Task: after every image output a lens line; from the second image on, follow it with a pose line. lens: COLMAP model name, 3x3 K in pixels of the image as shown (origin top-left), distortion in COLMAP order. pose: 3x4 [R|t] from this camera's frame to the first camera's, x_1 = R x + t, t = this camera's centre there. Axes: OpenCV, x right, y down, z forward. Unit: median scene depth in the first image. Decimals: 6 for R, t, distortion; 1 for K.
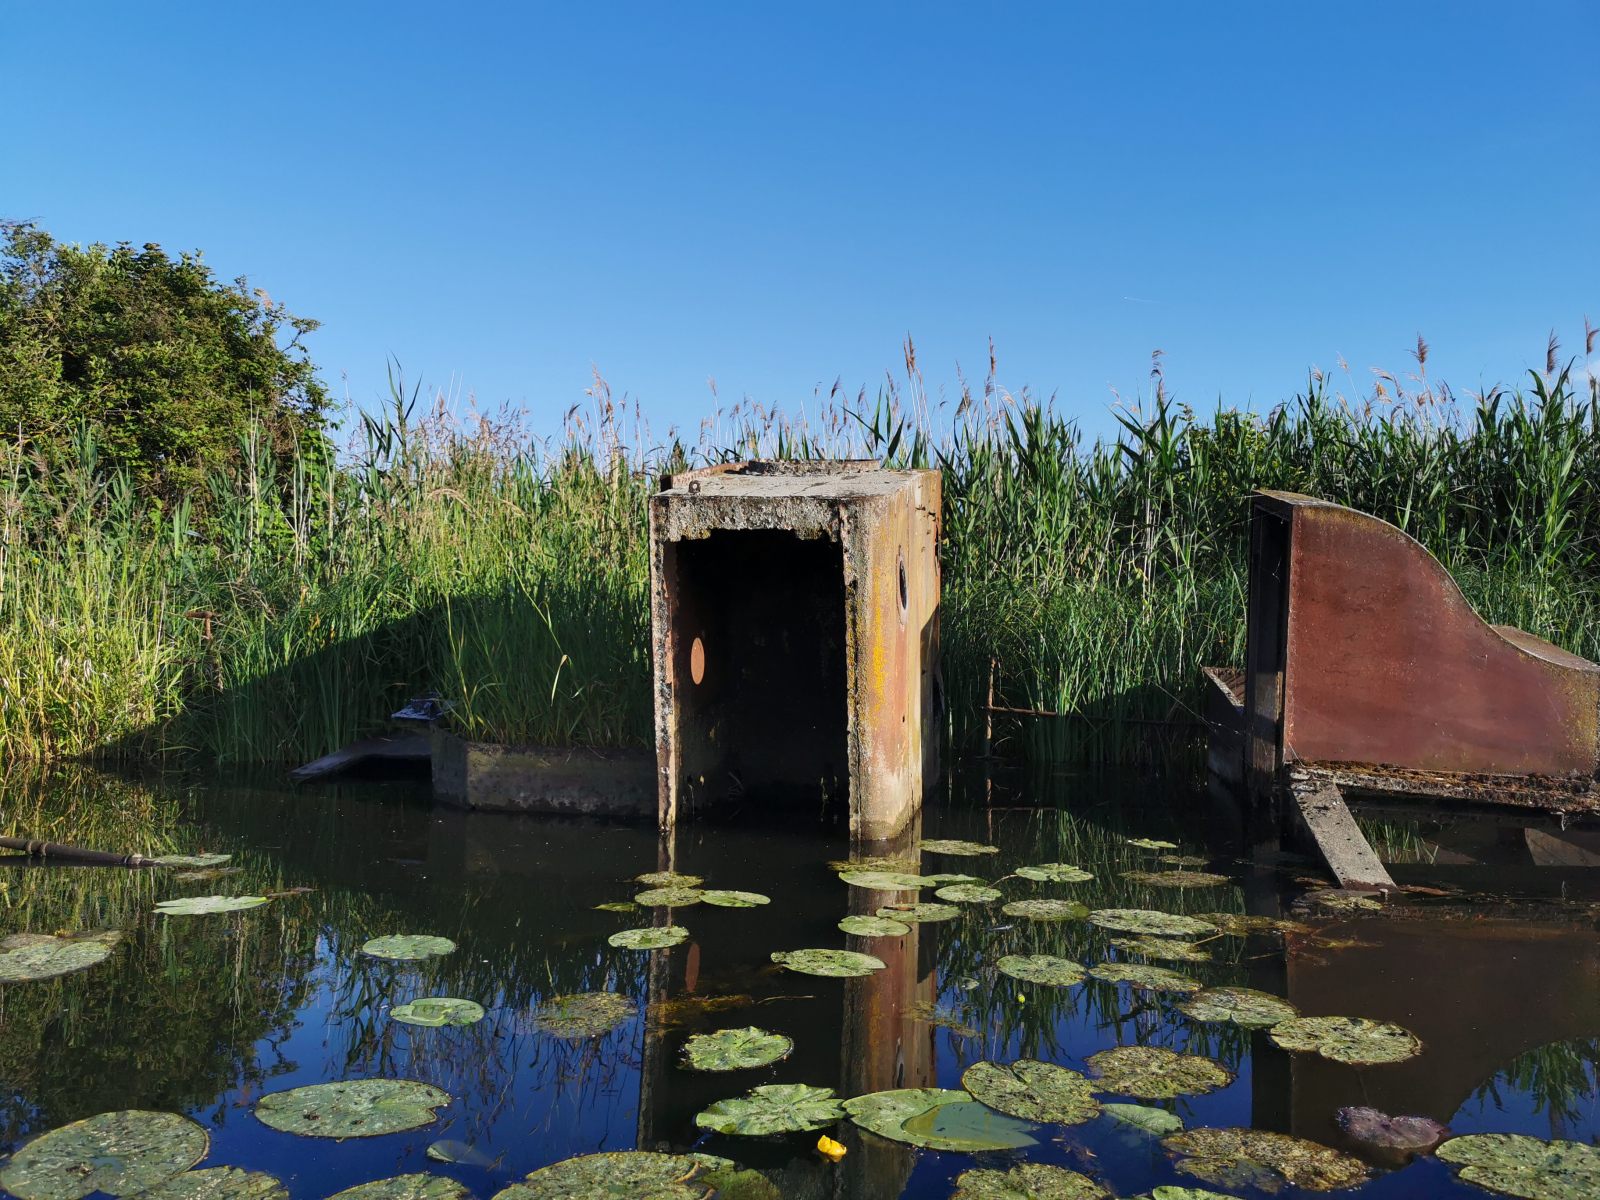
lens RADIAL K [[1237.3, 0, 800.0], [0, 1237.3, 600.0], [0, 0, 1]] dist [0.068930, -0.091075]
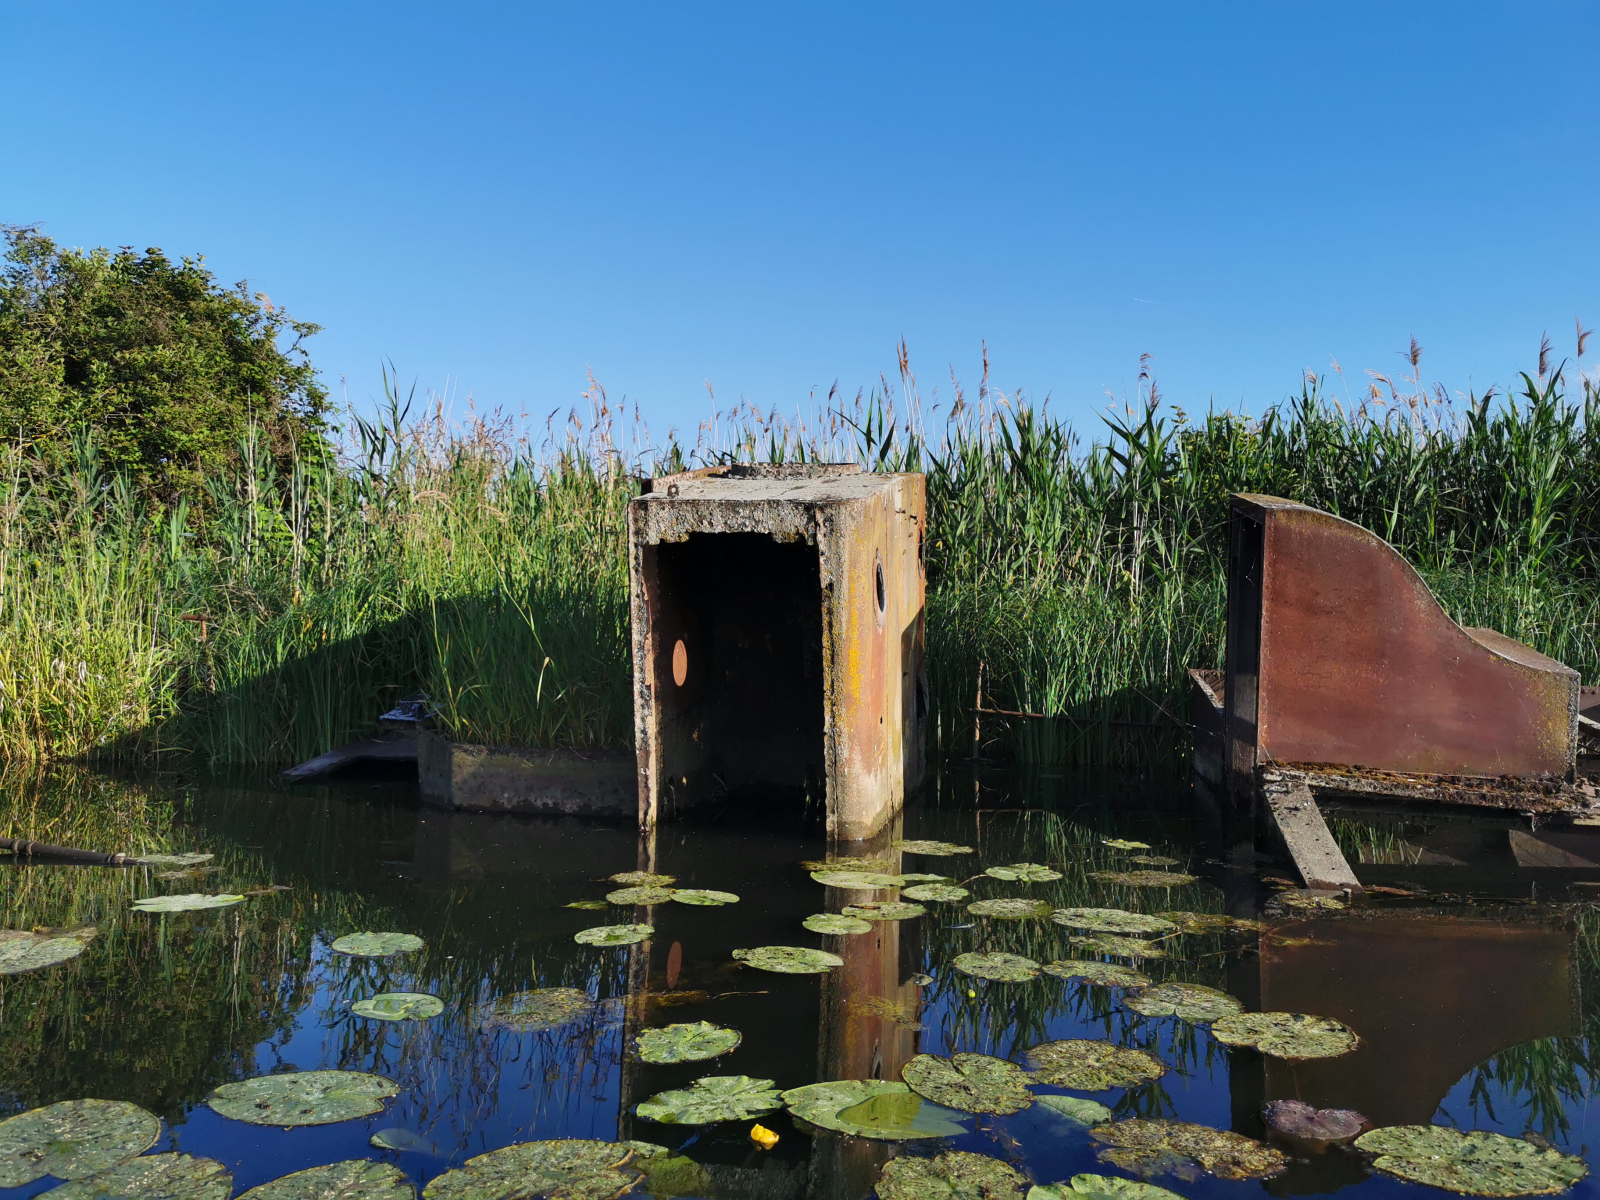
lens RADIAL K [[1240.4, 0, 800.0], [0, 1240.4, 600.0], [0, 0, 1]] dist [0.069651, -0.088373]
pose [[0.999971, -0.000211, -0.007561, 0.025401], [0.000198, 0.999998, -0.001785, -0.000253], [0.007562, 0.001784, 0.999970, -0.012325]]
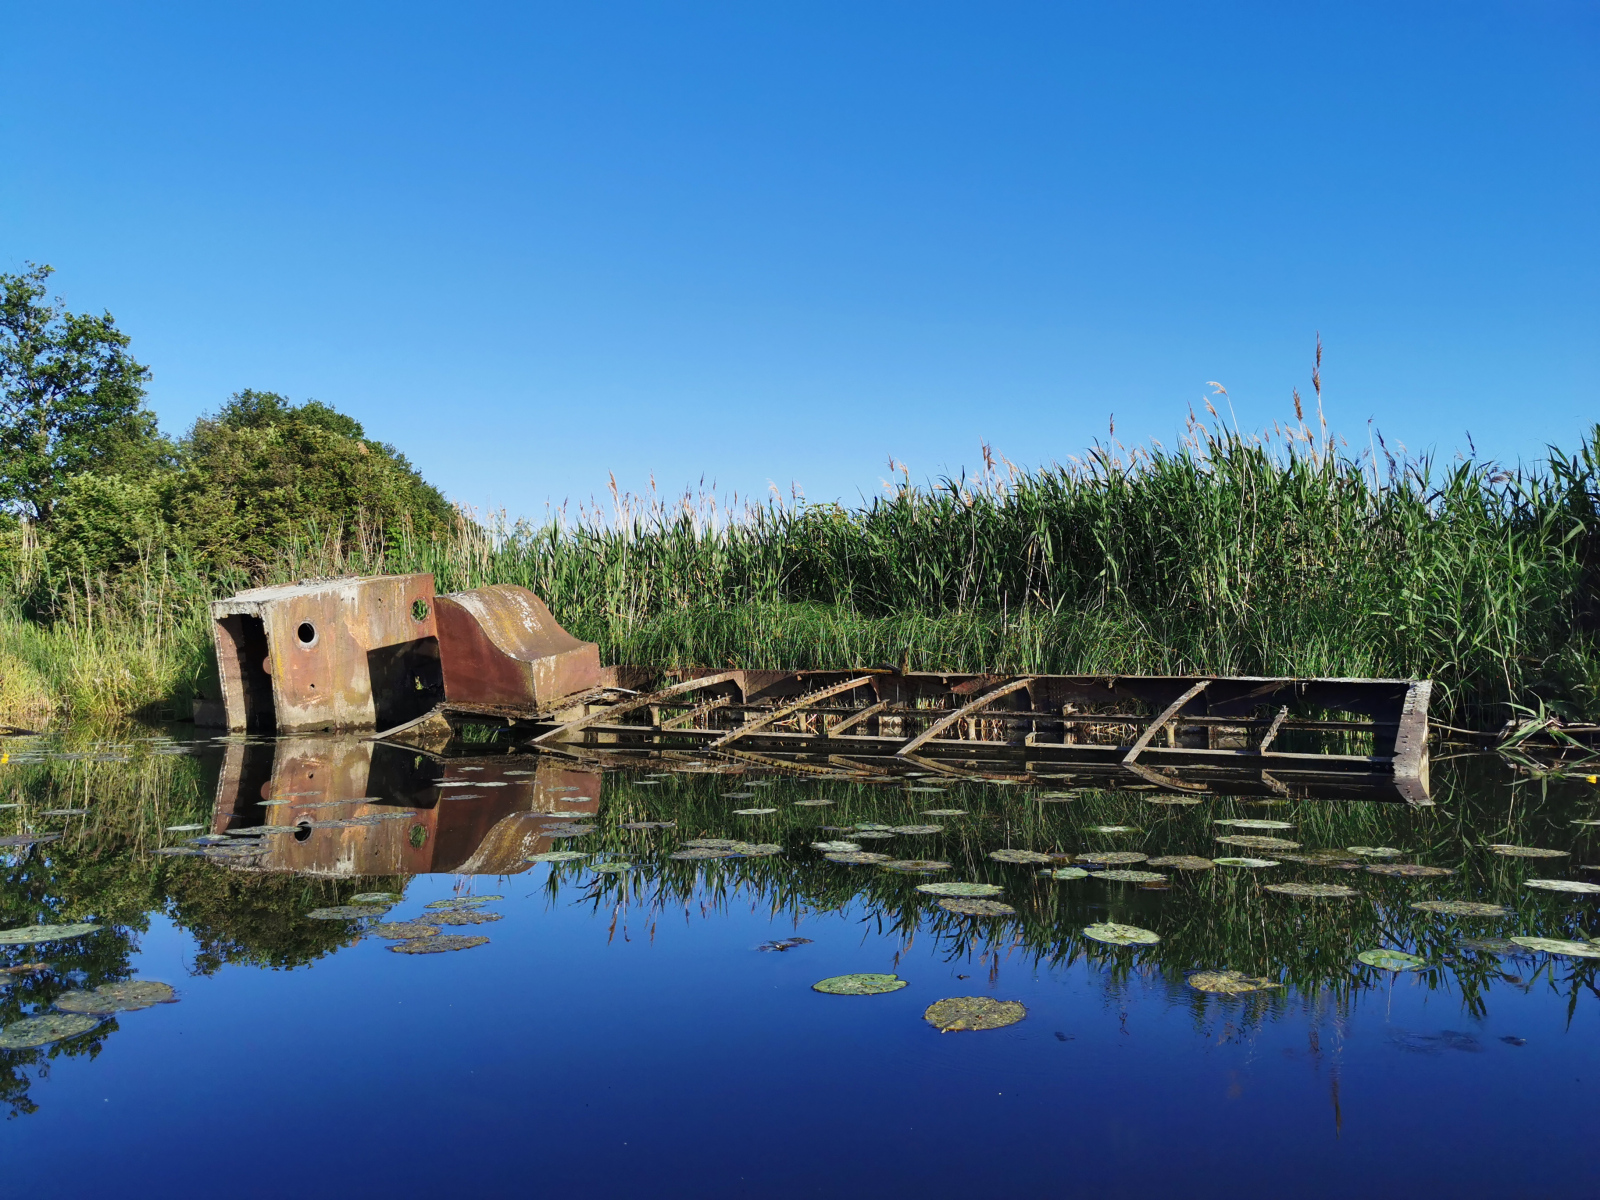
lens RADIAL K [[1237.3, 0, 800.0], [0, 1237.3, 600.0], [0, 0, 1]] dist [0.068930, -0.091075]
pose [[0.949269, -0.037859, -0.312177, 1.846712], [0.036409, 0.999282, -0.010475, -0.015600], [0.312350, -0.001423, 0.949966, -1.091044]]
